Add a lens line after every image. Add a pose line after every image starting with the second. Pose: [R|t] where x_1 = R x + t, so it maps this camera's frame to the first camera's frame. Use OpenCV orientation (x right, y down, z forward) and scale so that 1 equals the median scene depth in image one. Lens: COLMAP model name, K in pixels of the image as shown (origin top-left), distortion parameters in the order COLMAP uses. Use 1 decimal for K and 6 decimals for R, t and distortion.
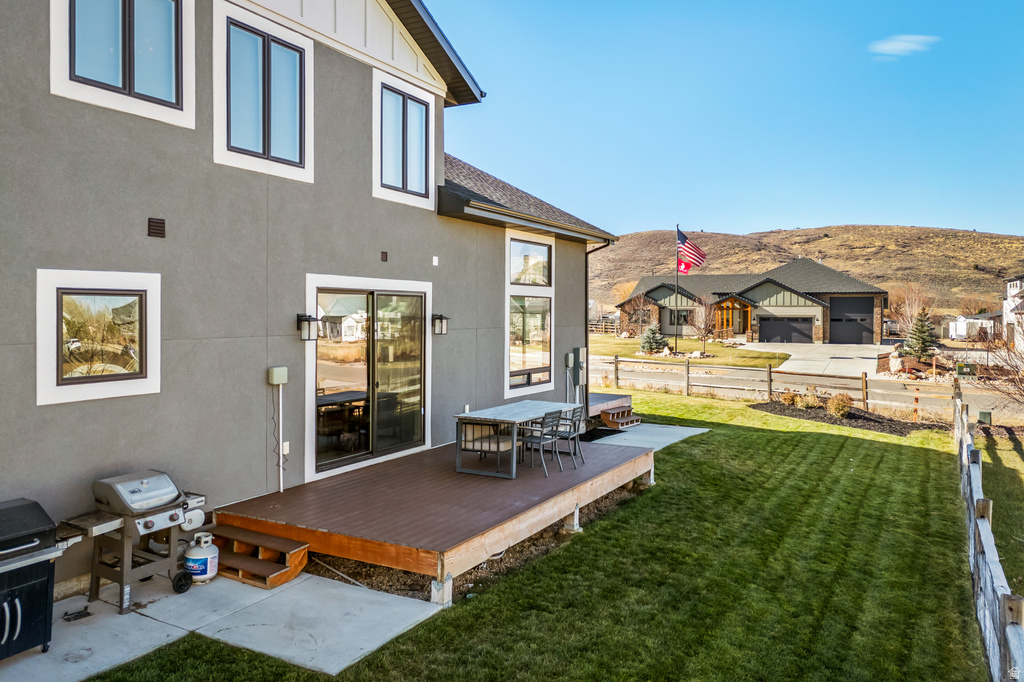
lens RADIAL K [[767.9, 0, 511.0], [0, 767.9, 307.4], [0, 0, 1]] dist [0.025923, -0.001882]
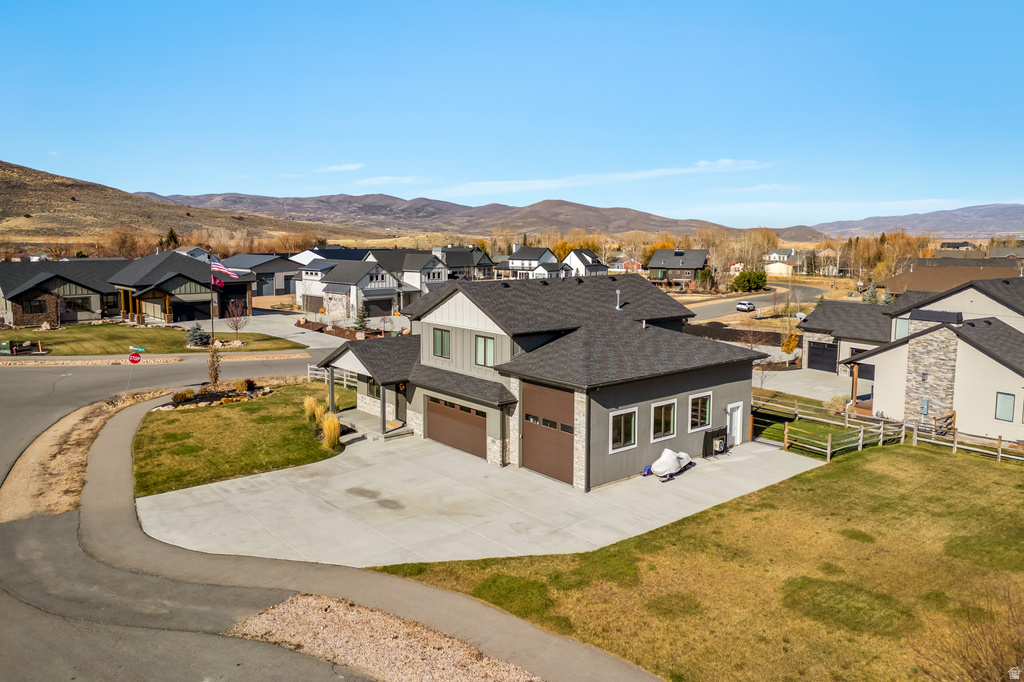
lens RADIAL K [[751.2, 0, 513.4], [0, 751.2, 320.1], [0, 0, 1]] dist [0.088101, -0.102505]
pose [[0.363202, -0.107314, 0.925510, -0.681760], [-0.008483, 0.992923, 0.118460, -0.118395], [-0.931672, -0.050876, 0.359721, -0.006221]]
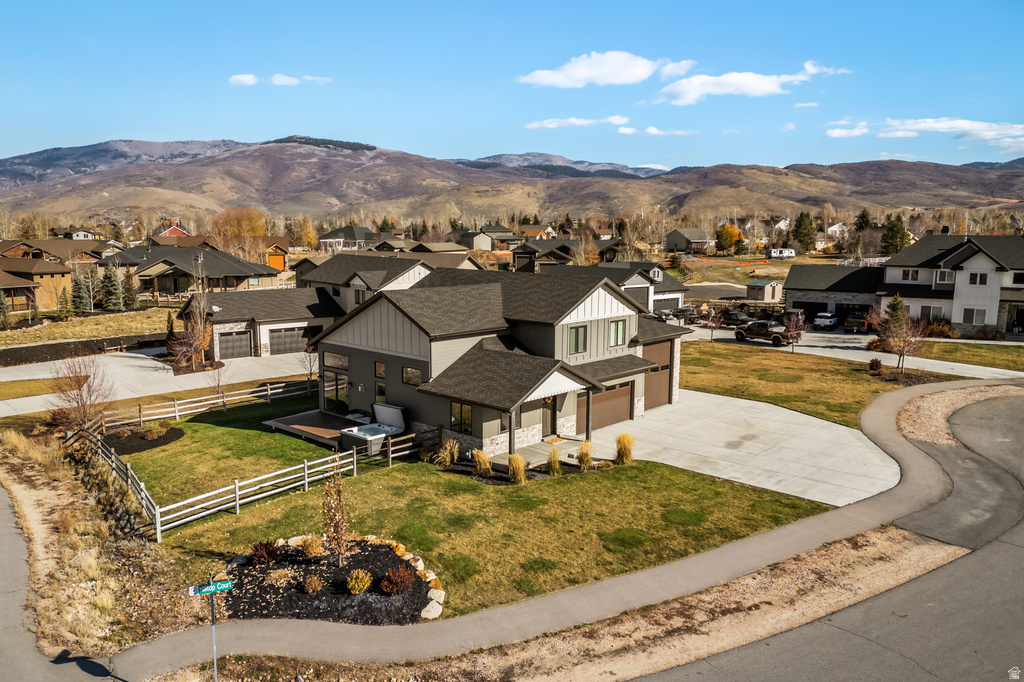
lens RADIAL K [[780.7, 0, 489.7], [0, 780.7, 342.2], [0, 0, 1]] dist [0.093093, -0.102615]
pose [[-0.962341, -0.047983, 0.267576, -0.285703], [-0.009523, 0.989645, 0.143220, -0.118727], [-0.271677, 0.135279, -0.952833, 0.829958]]
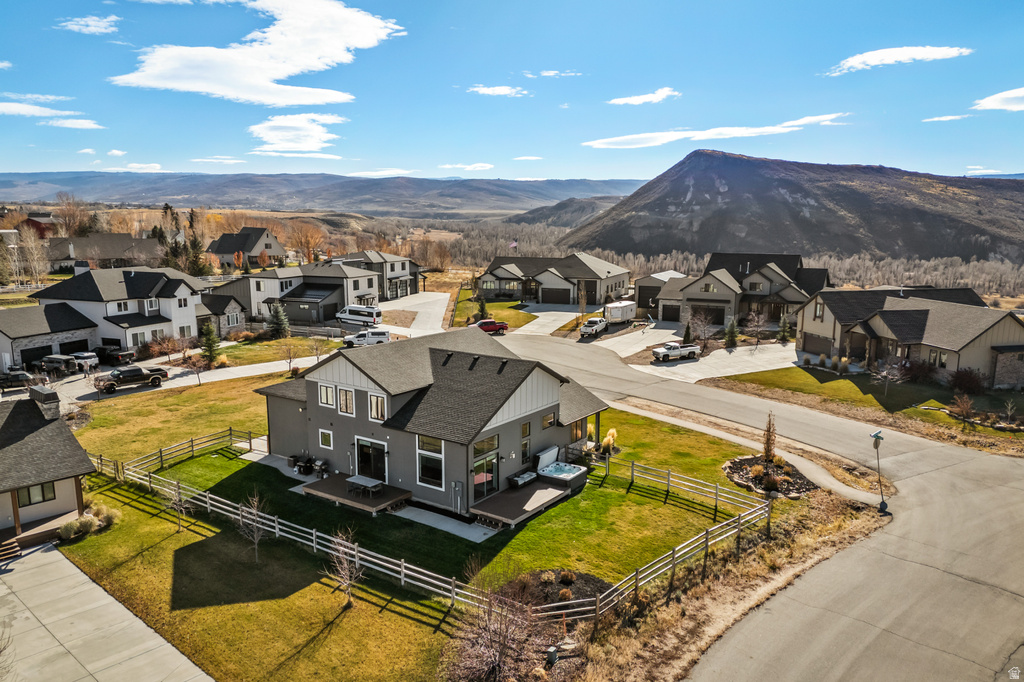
lens RADIAL K [[757.3, 0, 510.6], [0, 757.3, 356.2], [0, 0, 1]] dist [0.088774, -0.095023]
pose [[-0.114392, 0.174587, -0.977974, 0.597130], [0.003826, 0.984507, 0.175306, -0.193528], [0.993428, 0.016312, -0.113288, 0.352612]]
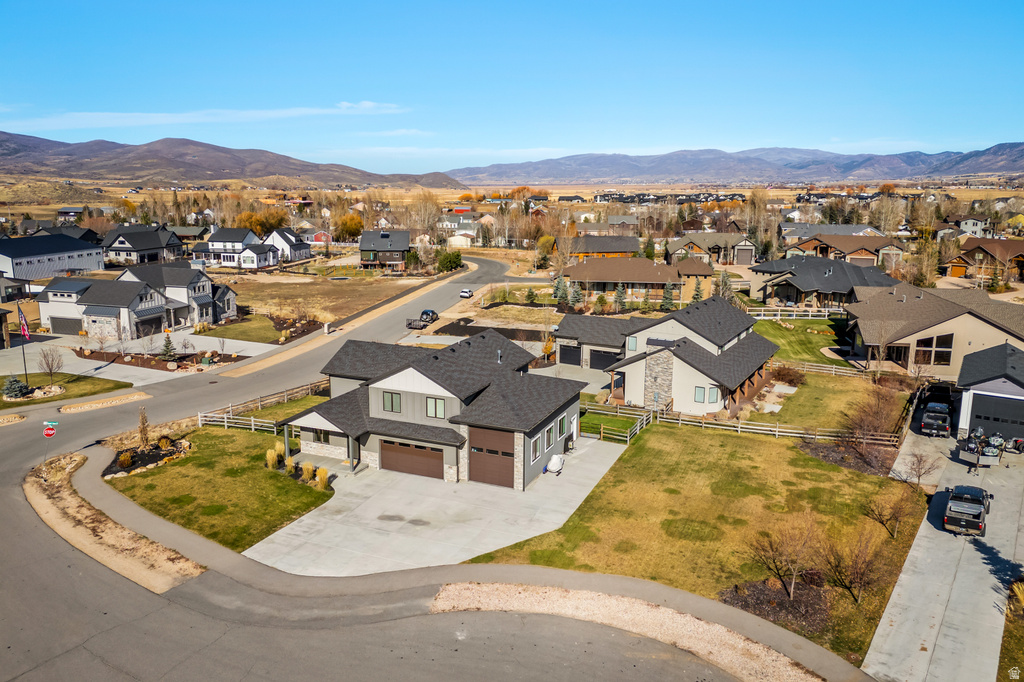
lens RADIAL K [[751.2, 0, 513.4], [0, 751.2, 320.1], [0, 0, 1]] dist [0.088101, -0.102505]
pose [[-0.086702, -0.183939, 0.979106, -0.954806], [-0.011612, 0.982927, 0.183628, -0.265018], [-0.996167, 0.004551, -0.087357, 0.183466]]
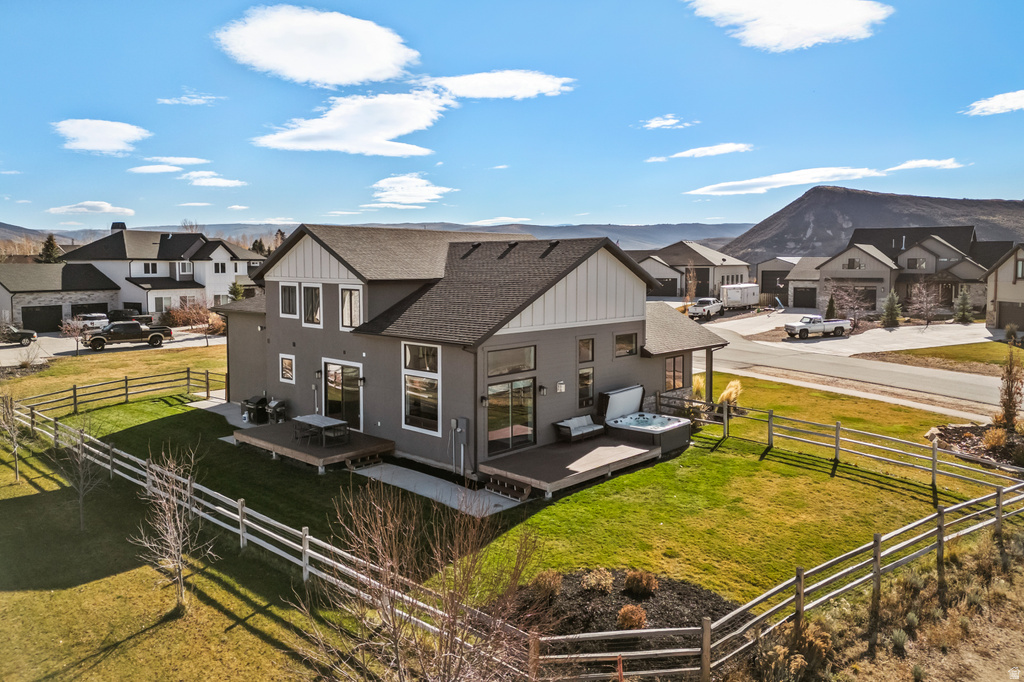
lens RADIAL K [[758.4, 0, 512.4], [0, 758.4, 303.6], [0, 0, 1]] dist [0.055840, -0.042666]
pose [[-0.254871, 0.048829, -0.965741, 0.356233], [0.006236, 0.998786, 0.048854, -0.057670], [0.966955, 0.006429, -0.254866, 0.356584]]
